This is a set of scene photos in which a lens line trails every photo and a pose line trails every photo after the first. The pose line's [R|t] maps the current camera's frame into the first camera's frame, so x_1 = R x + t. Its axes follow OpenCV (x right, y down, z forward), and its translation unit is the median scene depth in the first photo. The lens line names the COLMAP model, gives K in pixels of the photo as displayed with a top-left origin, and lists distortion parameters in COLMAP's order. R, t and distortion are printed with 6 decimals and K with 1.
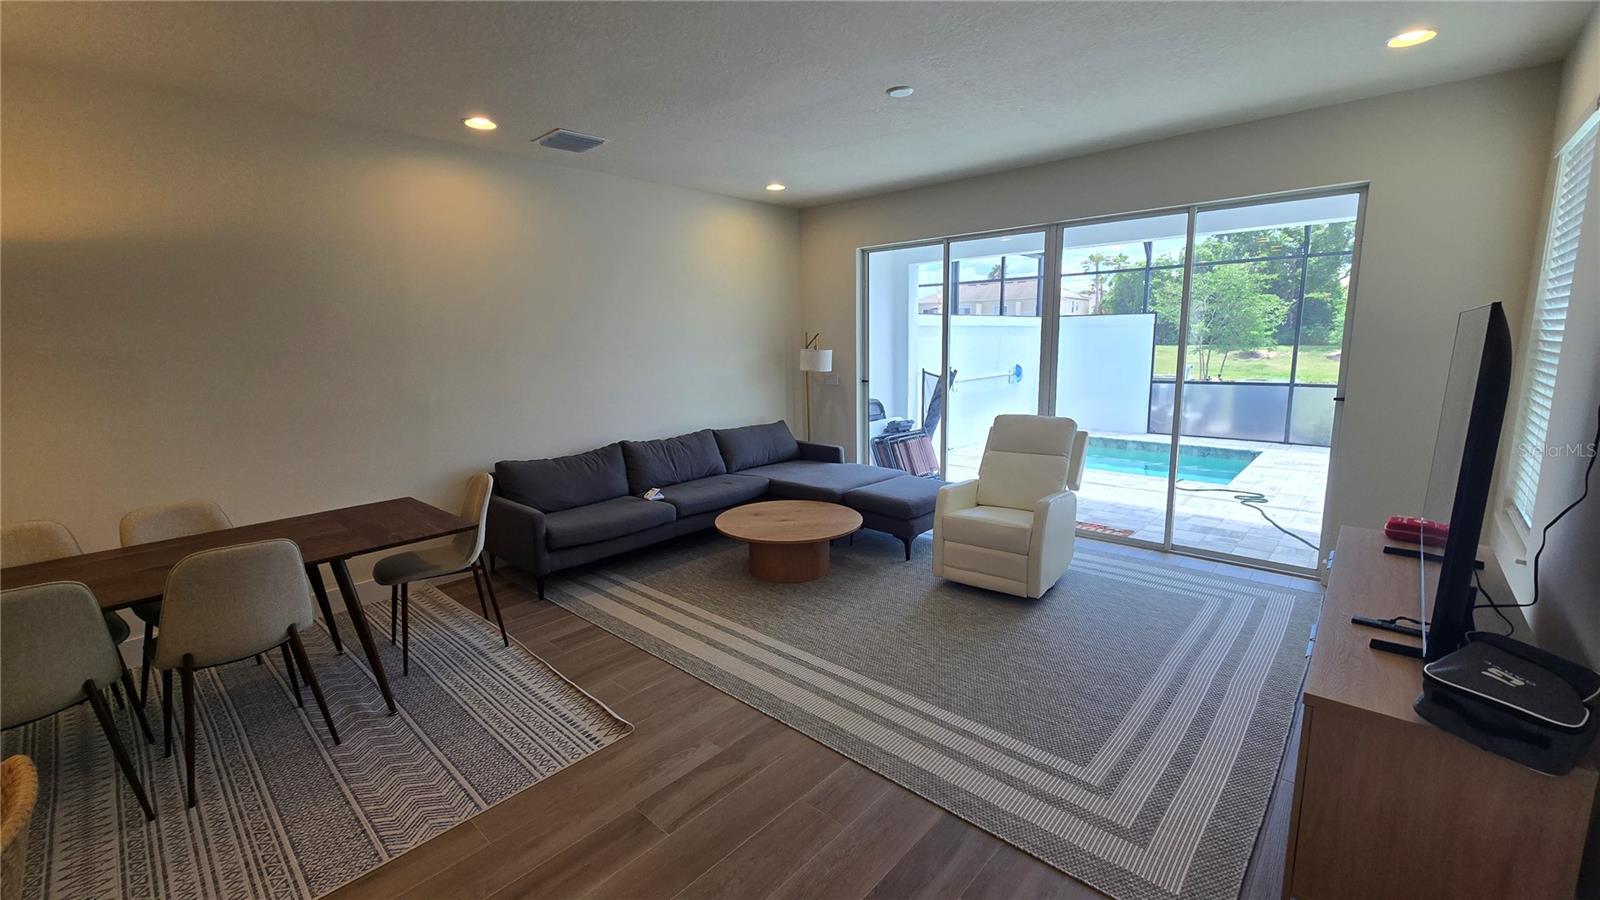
lens RADIAL K [[652.1, 0, 798.2], [0, 652.1, 442.6], [0, 0, 1]] dist [-0.001642, -0.000319]
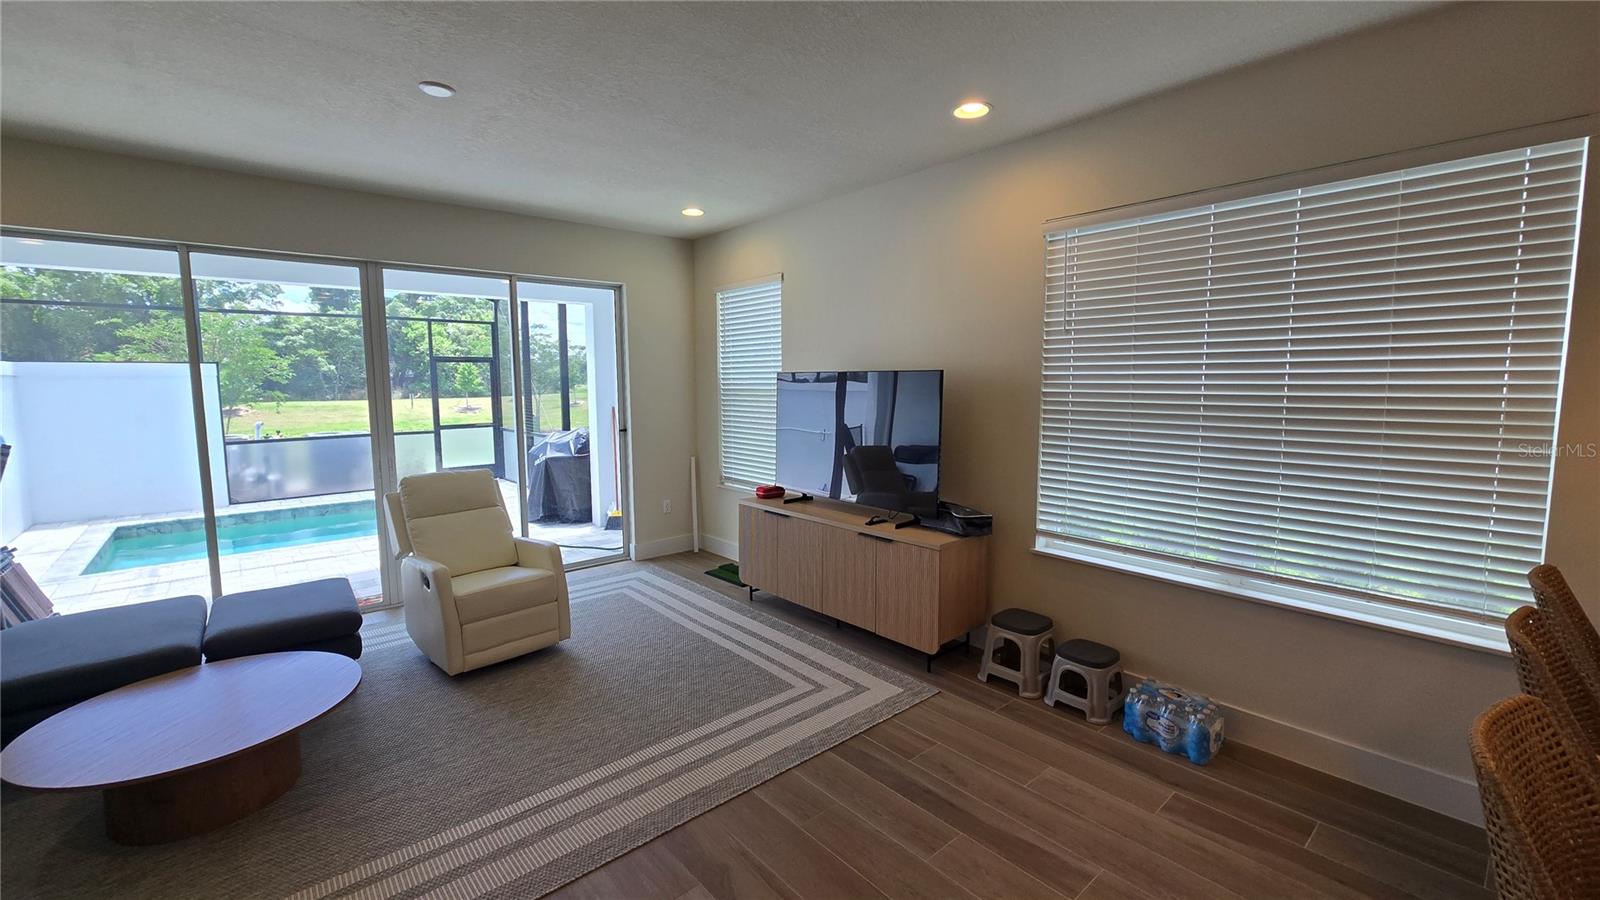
lens RADIAL K [[652.1, 0, 798.2], [0, 652.1, 442.6], [0, 0, 1]] dist [-0.001642, -0.000319]
pose [[0.113689, -0.078872, 0.990381, -0.570746], [0.163545, 0.984731, 0.059649, -0.065001], [-0.979963, 0.155190, 0.124852, 0.460797]]
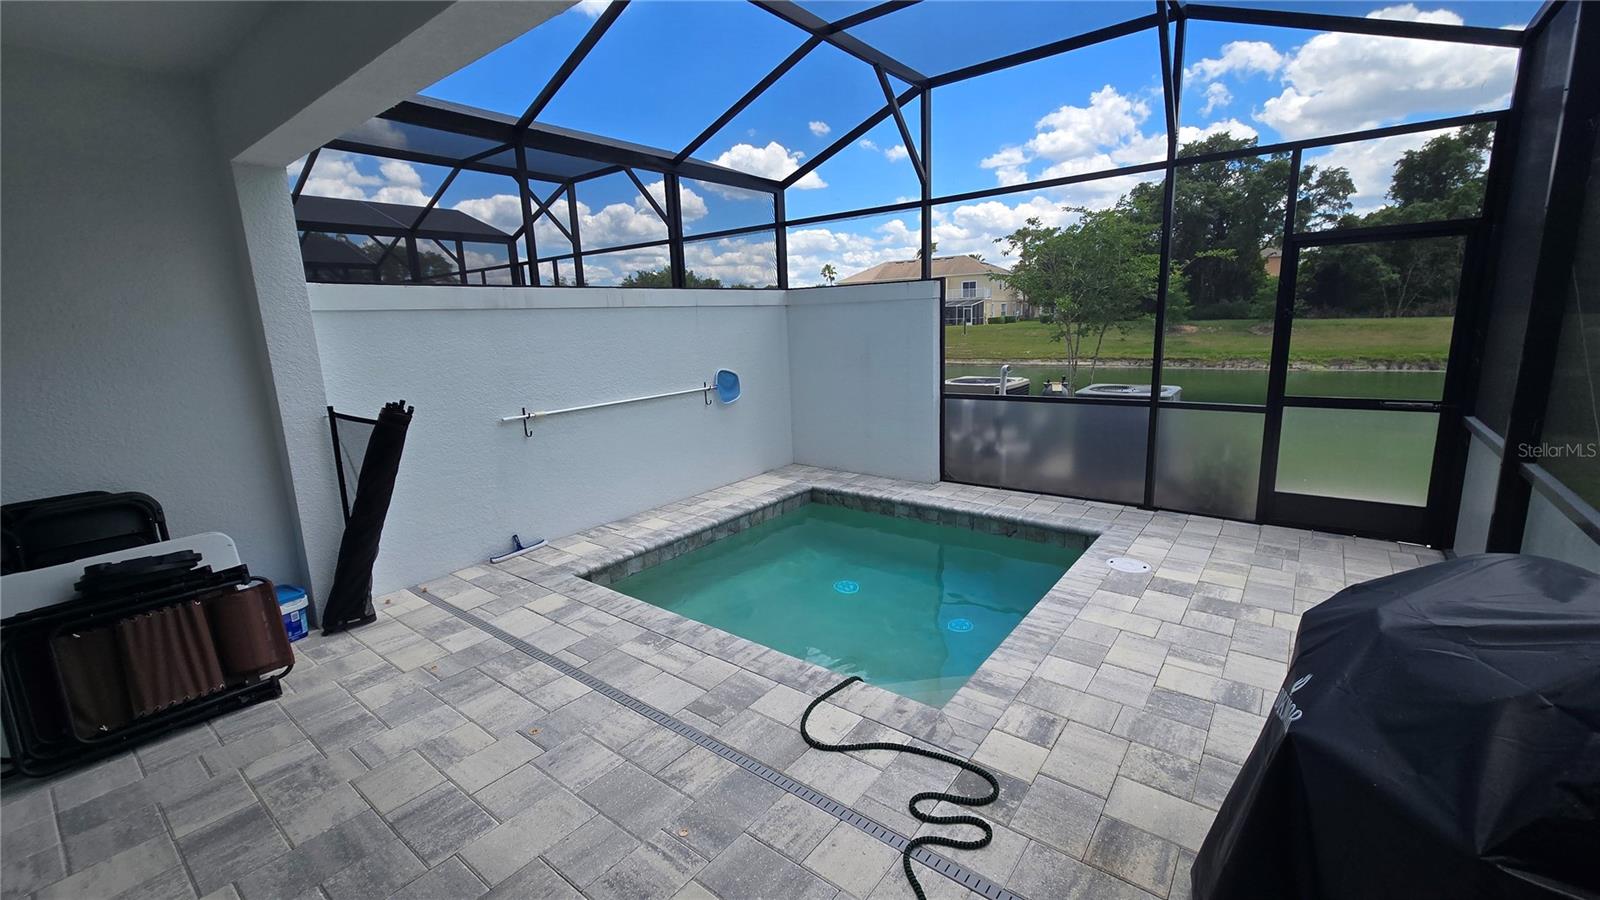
lens RADIAL K [[654.5, 0, 810.1], [0, 654.5, 450.8], [0, 0, 1]] dist [-0.000521, -0.000037]
pose [[0.995198, -0.040952, 0.088901, 1.017410], [0.037904, 0.998643, 0.035703, -0.189570], [-0.090243, -0.032162, 0.995400, 1.159012]]
